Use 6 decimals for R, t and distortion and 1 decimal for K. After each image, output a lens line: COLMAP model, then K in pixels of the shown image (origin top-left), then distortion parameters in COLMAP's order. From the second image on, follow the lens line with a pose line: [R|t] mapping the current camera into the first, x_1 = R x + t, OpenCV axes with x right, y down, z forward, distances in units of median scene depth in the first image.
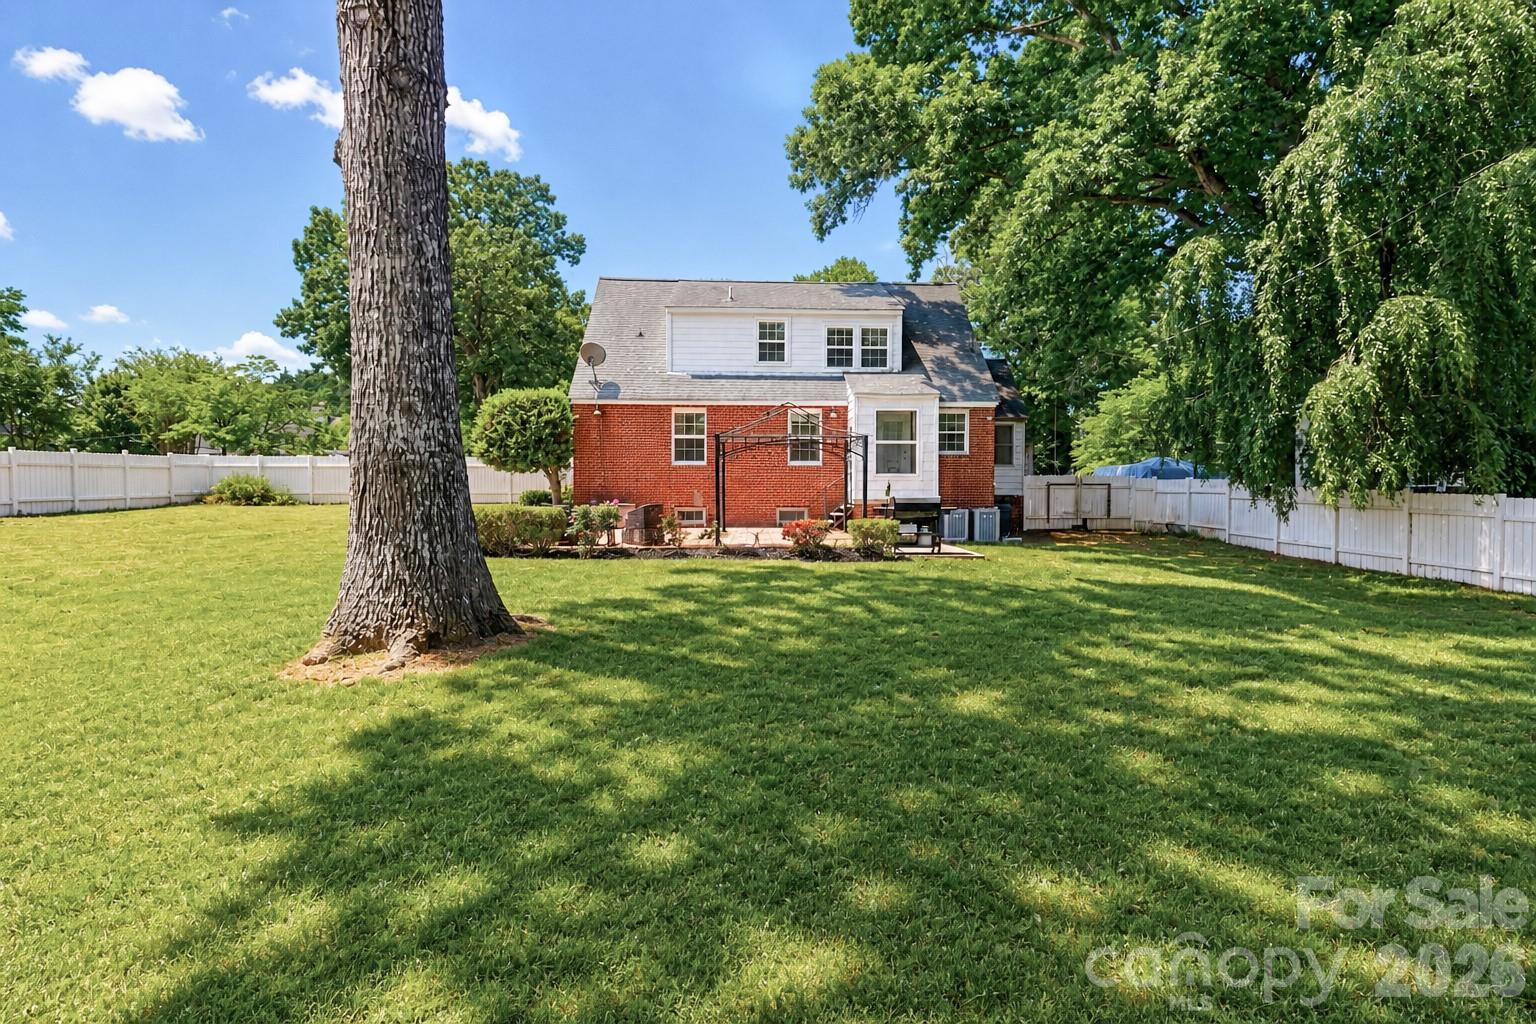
lens RADIAL K [[991.6, 0, 768.0], [0, 991.6, 512.0], [0, 0, 1]] dist [-0.000564, -0.000359]
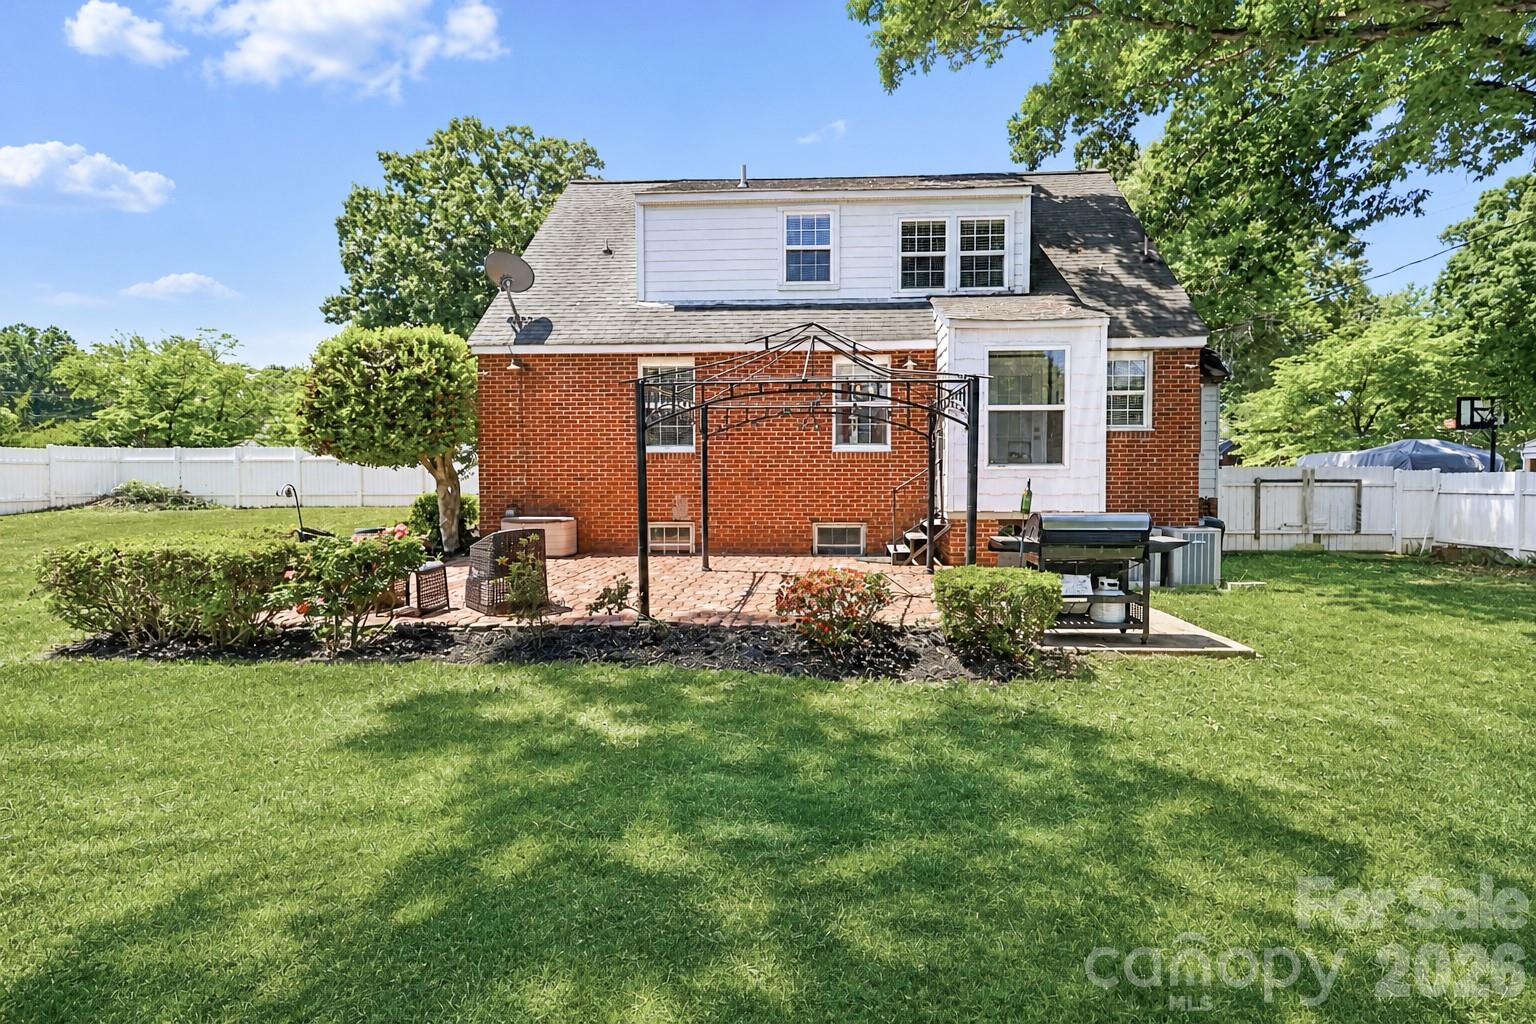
lens RADIAL K [[786.5, 0, 745.6], [0, 786.5, 506.4], [0, 0, 1]] dist [-0.014176, -0.000245]
pose [[0.987164, 0.003245, -0.159675, 0.043163], [-0.001161, 0.999913, 0.013145, -0.020173], [0.159704, -0.012791, 0.987082, 0.517692]]
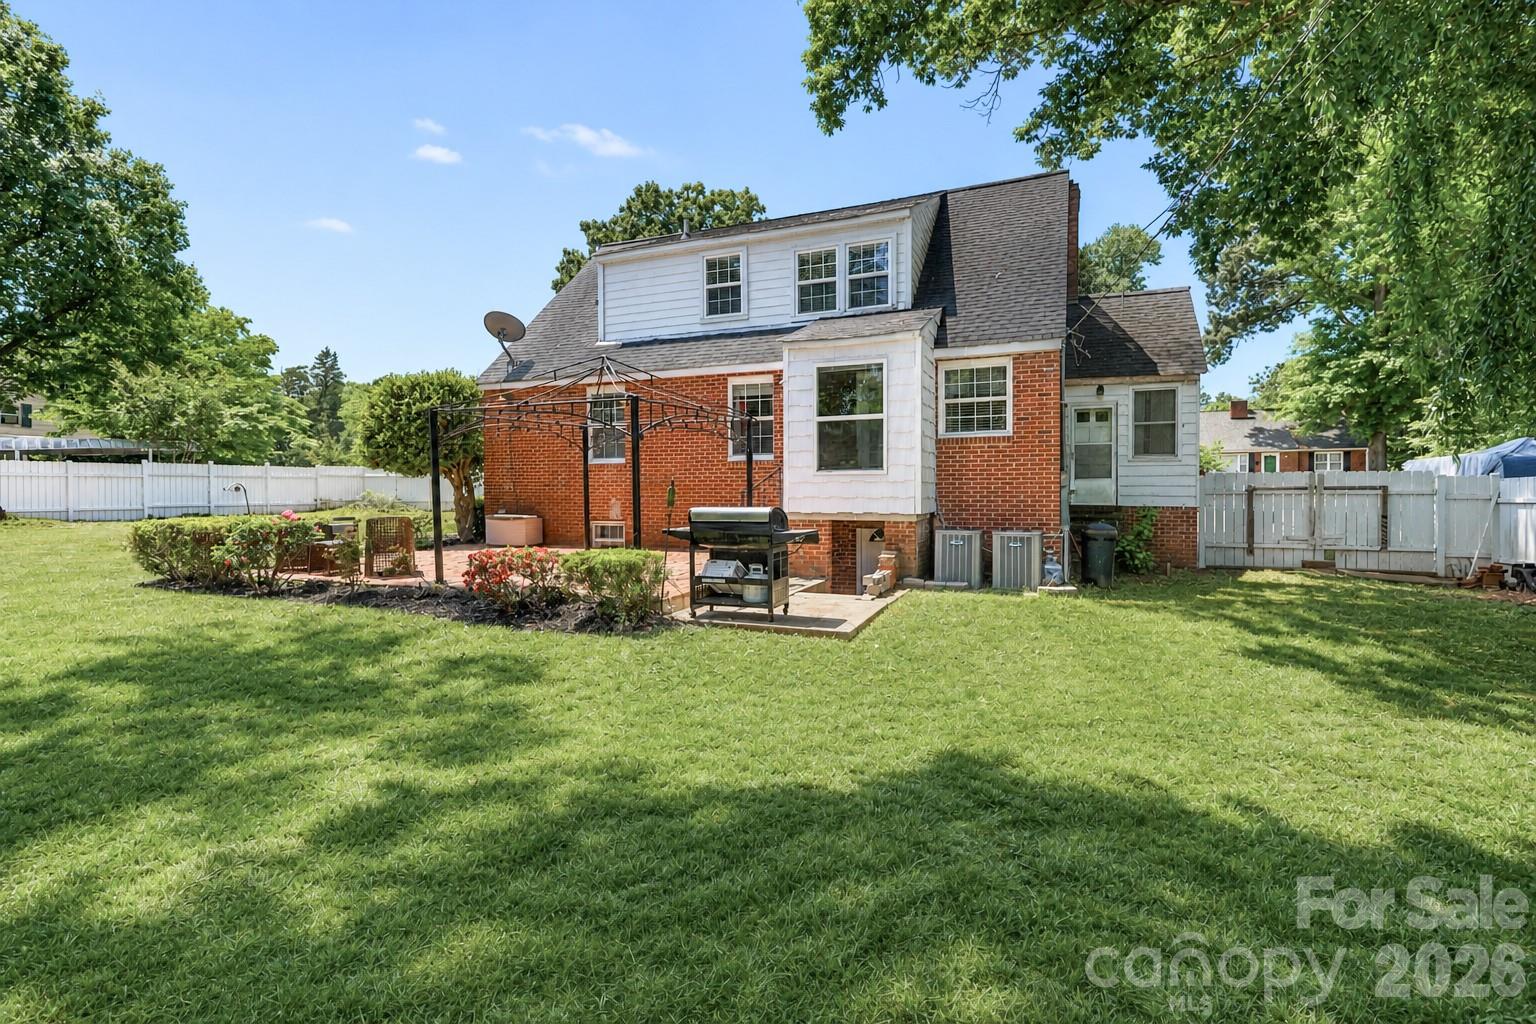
lens RADIAL K [[783.1, 0, 768.0], [0, 783.1, 512.0], [0, 0, 1]] dist [0.000448, -0.000341]
pose [[0.864423, 0.009023, -0.502685, 0.310846], [-0.012400, 0.999917, -0.003375, -0.010589], [0.502613, 0.009150, 0.864463, 0.539791]]
